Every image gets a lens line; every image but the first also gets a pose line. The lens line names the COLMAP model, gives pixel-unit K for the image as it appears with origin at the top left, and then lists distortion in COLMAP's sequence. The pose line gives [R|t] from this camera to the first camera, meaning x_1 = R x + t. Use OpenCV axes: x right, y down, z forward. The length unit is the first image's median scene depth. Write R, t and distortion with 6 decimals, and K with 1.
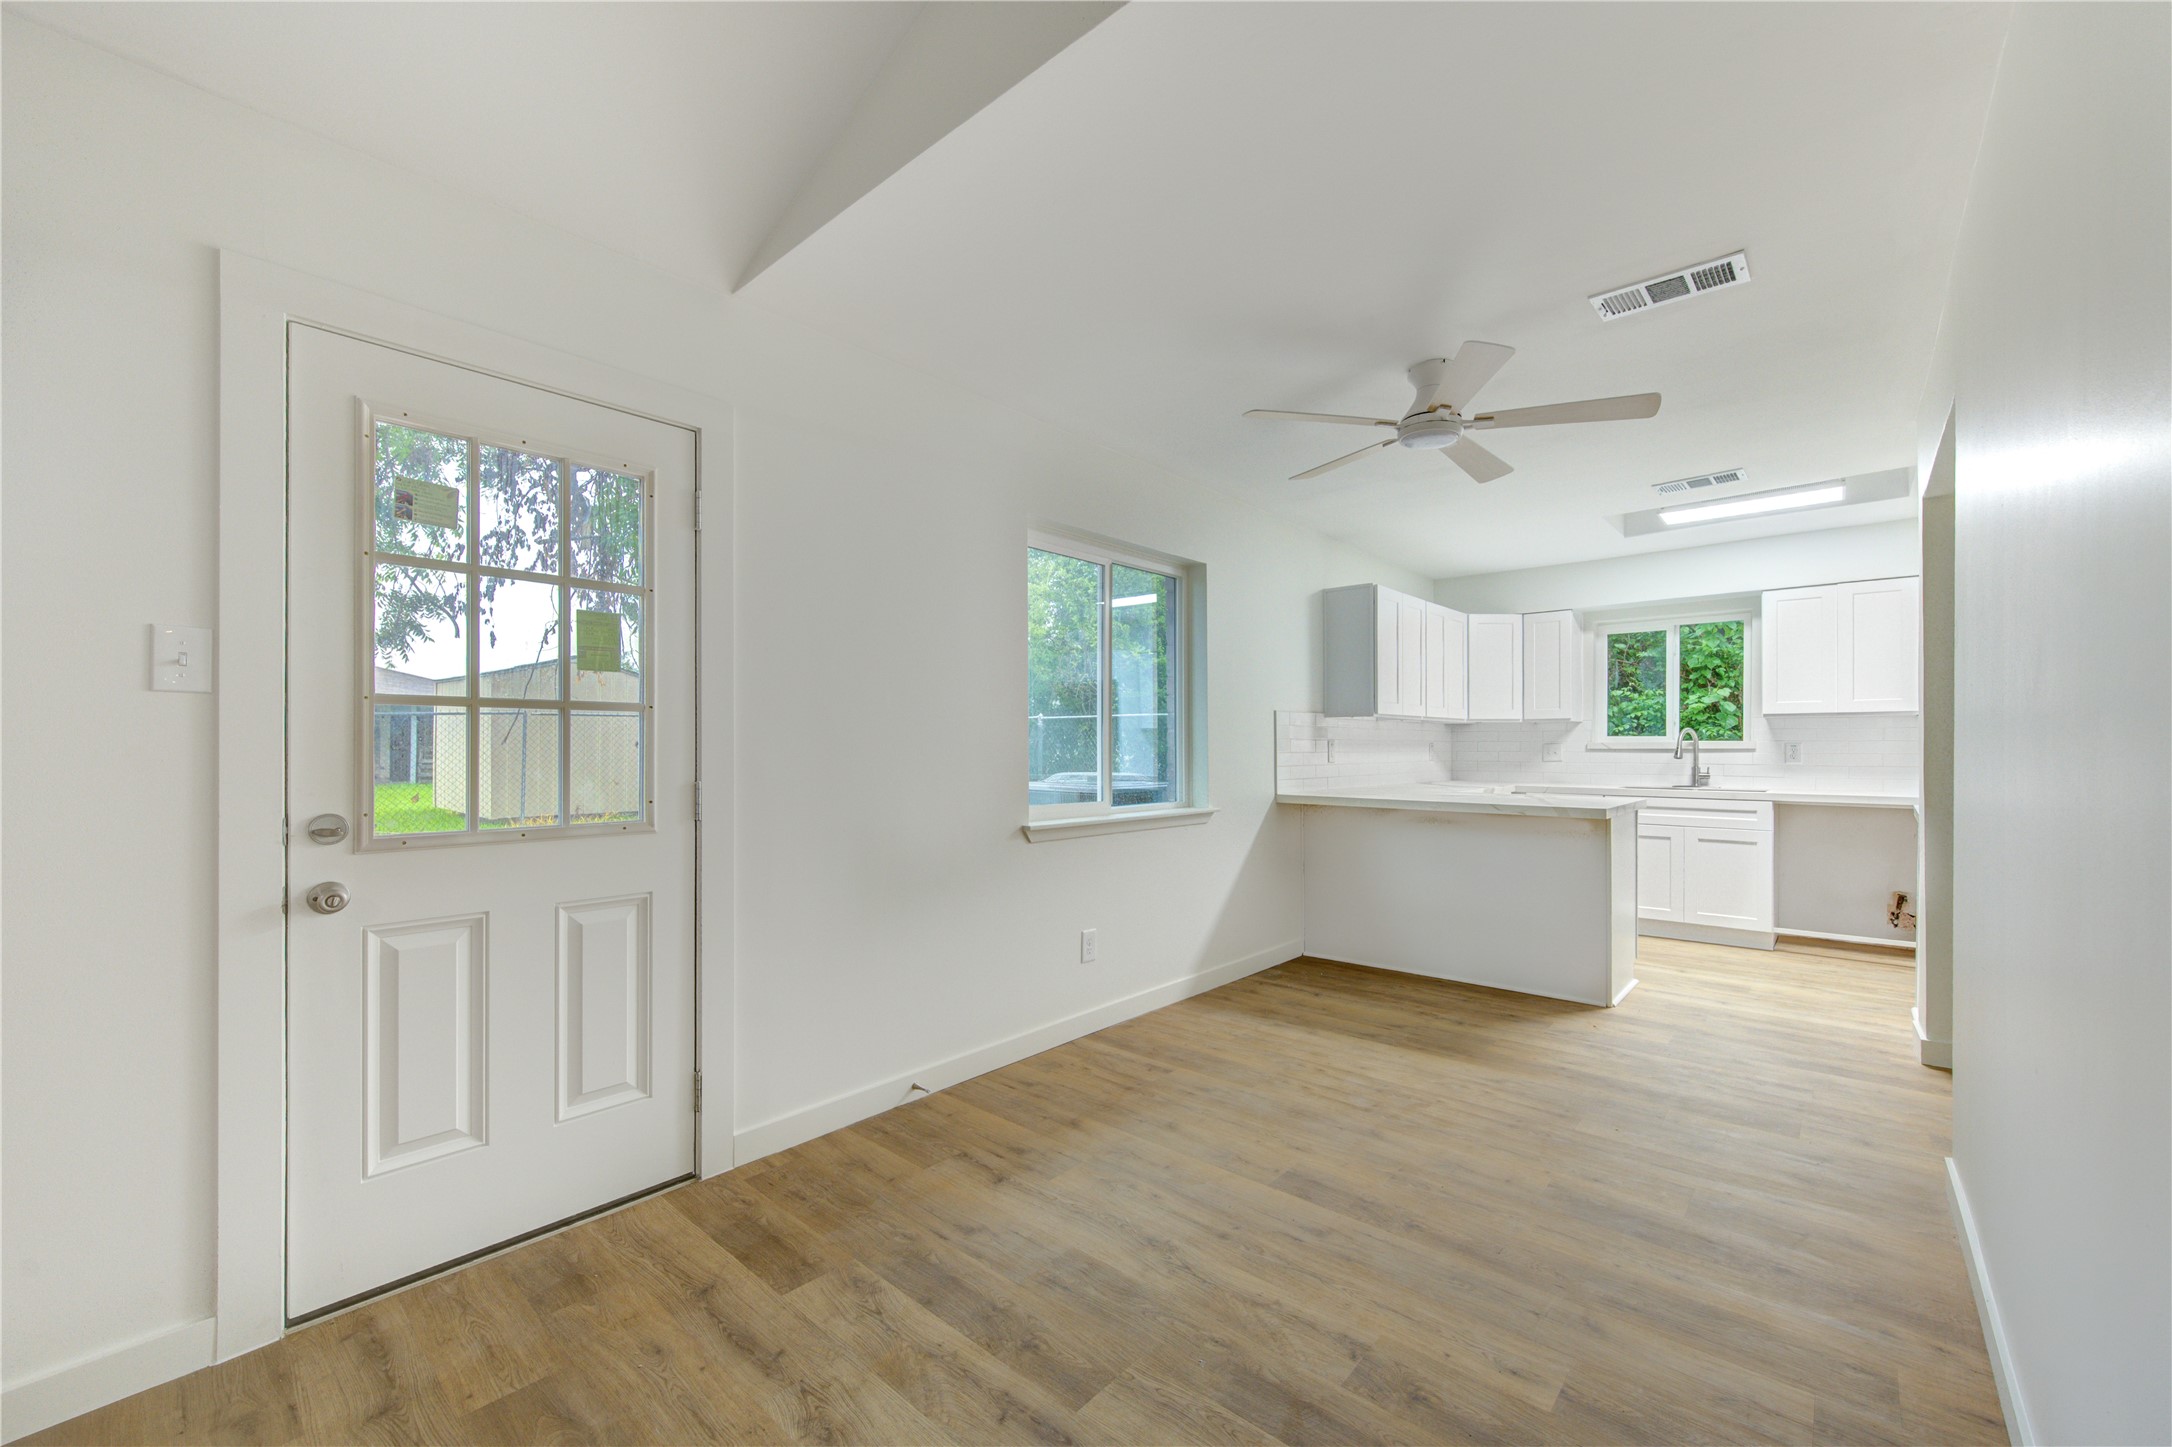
lens RADIAL K [[852.6, 0, 1086.8], [0, 852.6, 742.9], [0, 0, 1]] dist [0.000725, -0.000026]
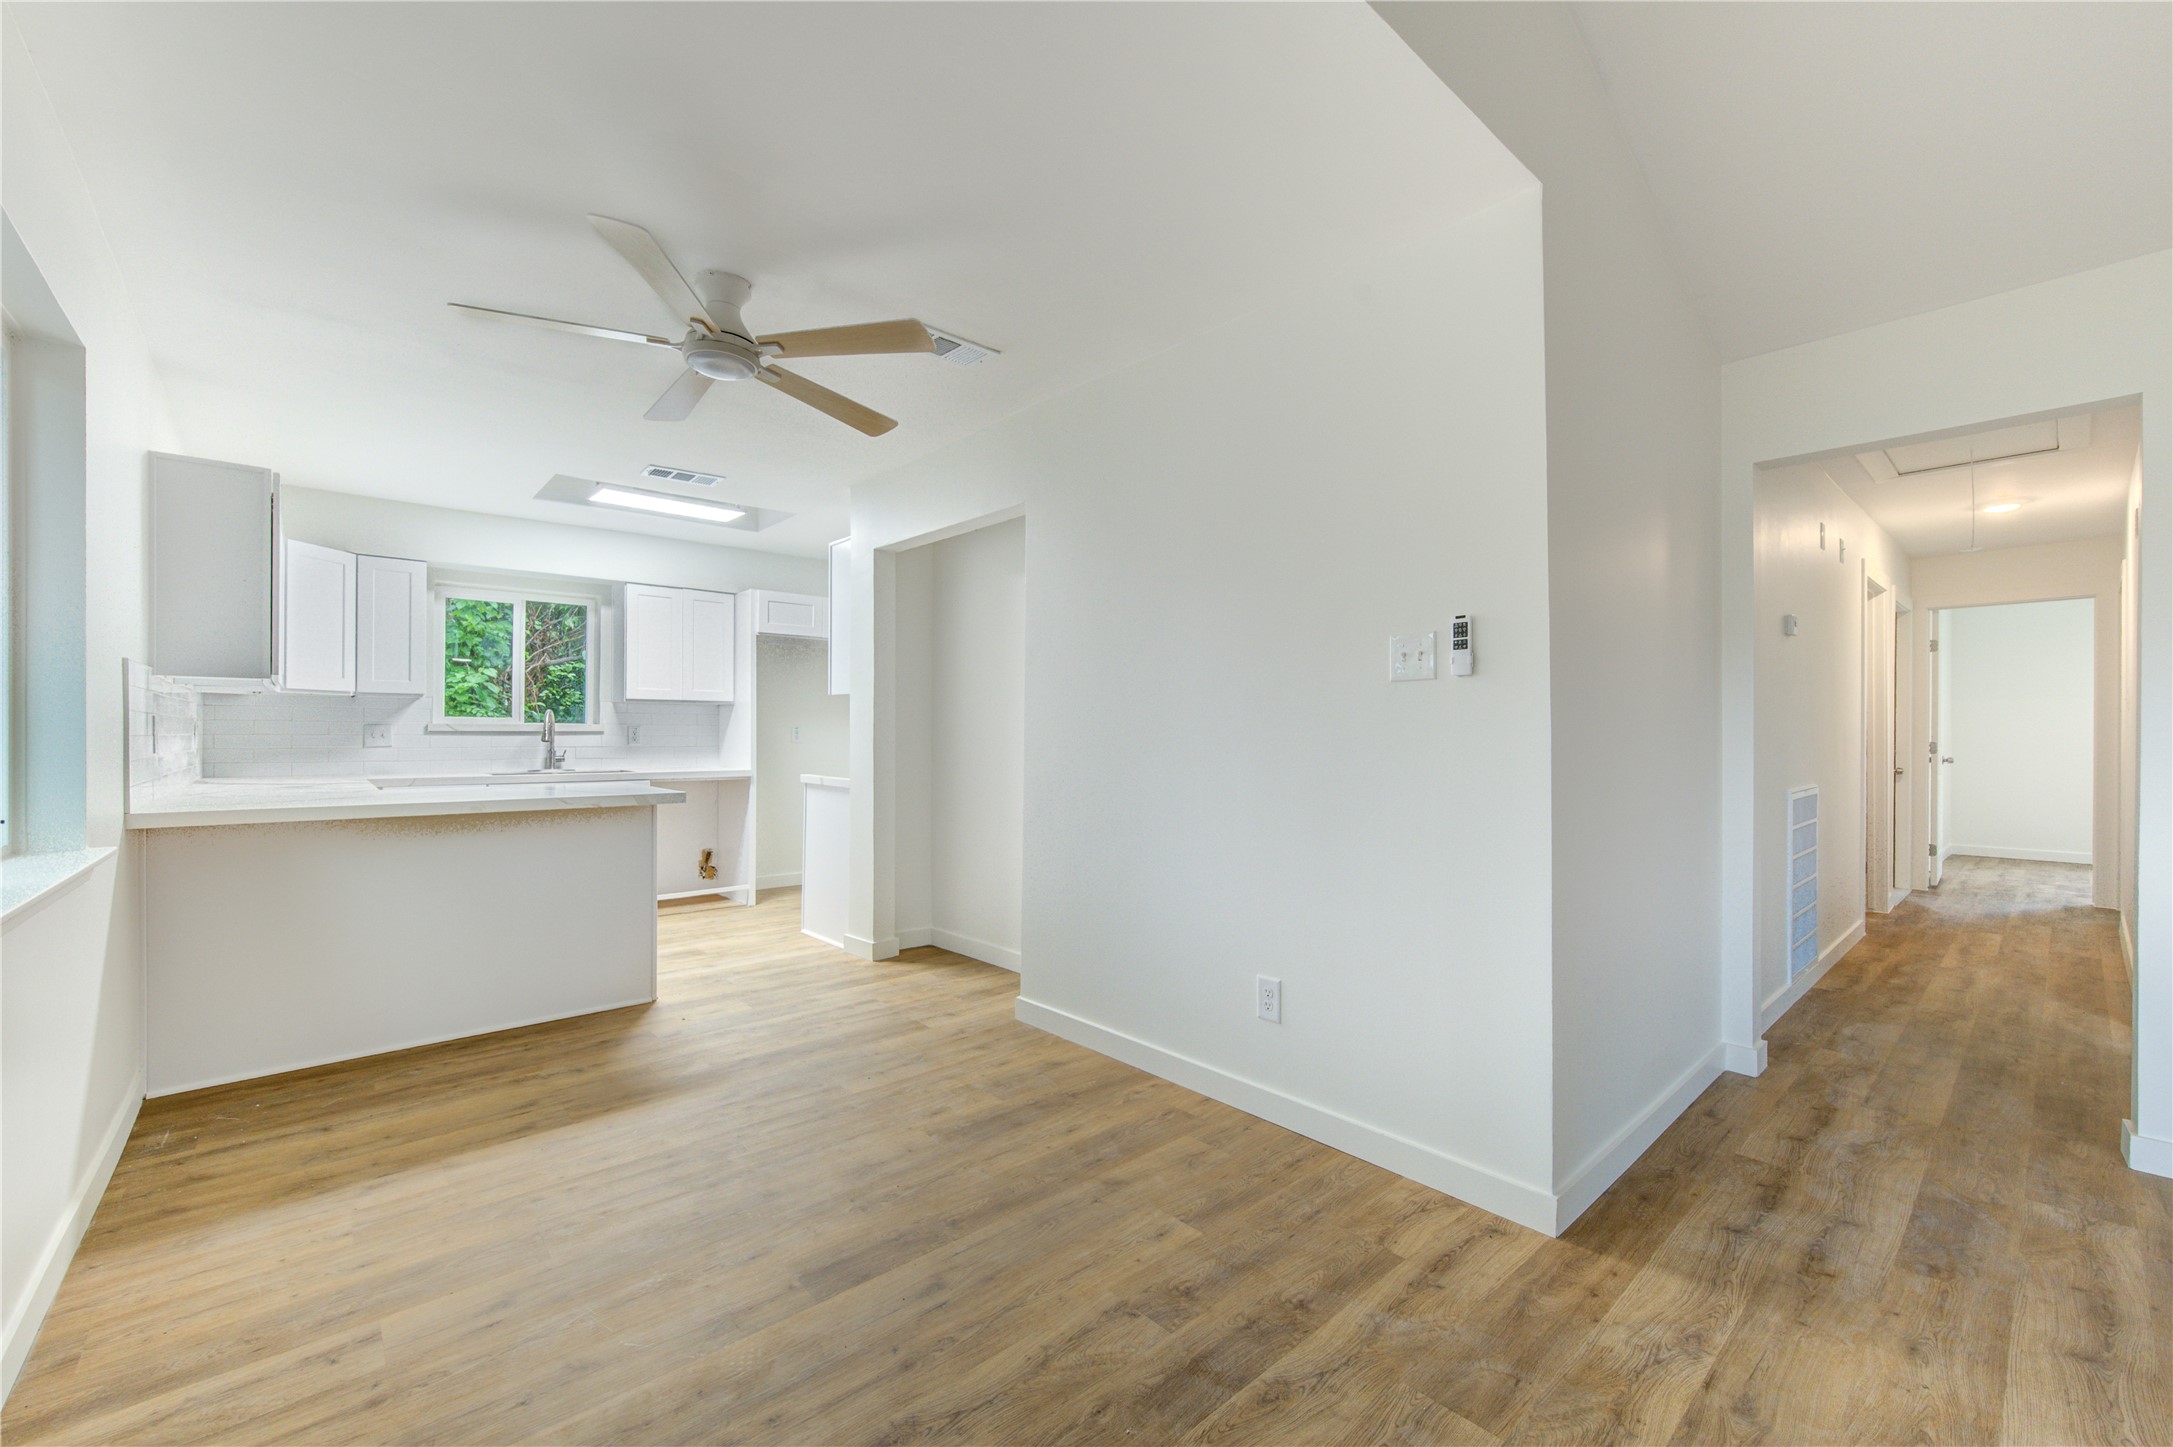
lens RADIAL K [[893.3, 0, 1097.8], [0, 893.3, 729.0], [0, 0, 1]] dist [-0.000298, -0.000649]
pose [[0.106286, 0.003198, 0.994330, -0.304928], [-0.006293, 0.999977, -0.002544, 0.003953], [-0.994316, -0.005987, 0.106304, 0.367527]]
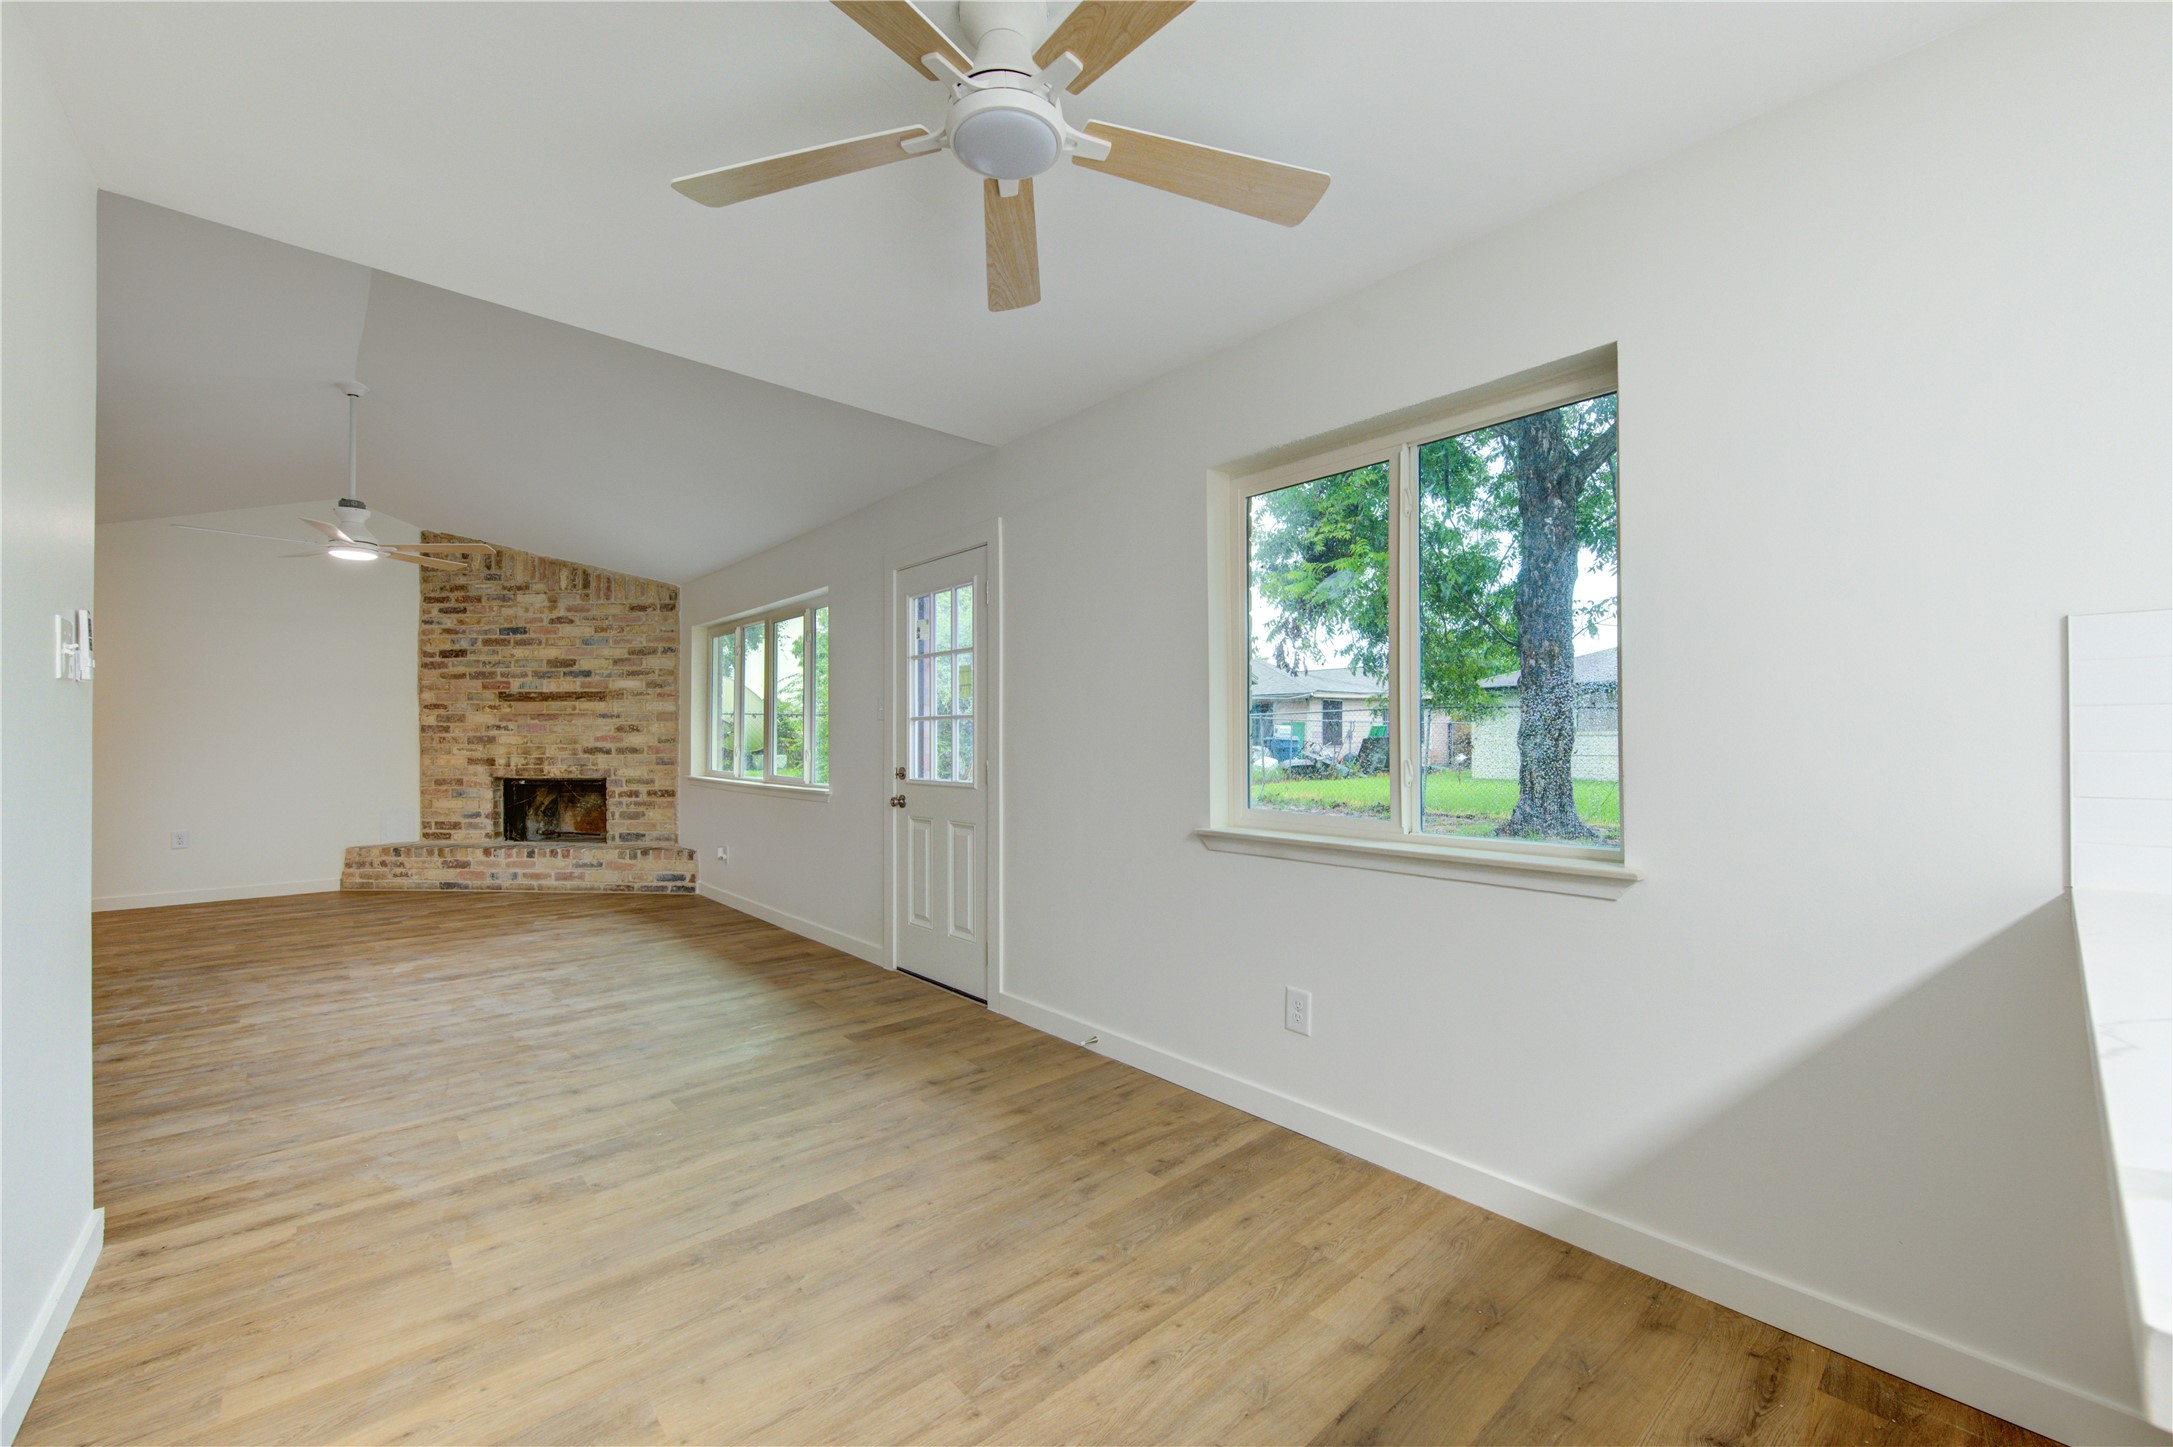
lens RADIAL K [[851.2, 0, 1085.8], [0, 851.2, 731.7], [0, 0, 1]] dist [-0.001095, 0.000551]
pose [[-0.106349, -0.007626, -0.994300, 0.626297], [0.010054, 0.999911, -0.008744, 0.005366], [0.994278, -0.010927, -0.106263, 0.761375]]
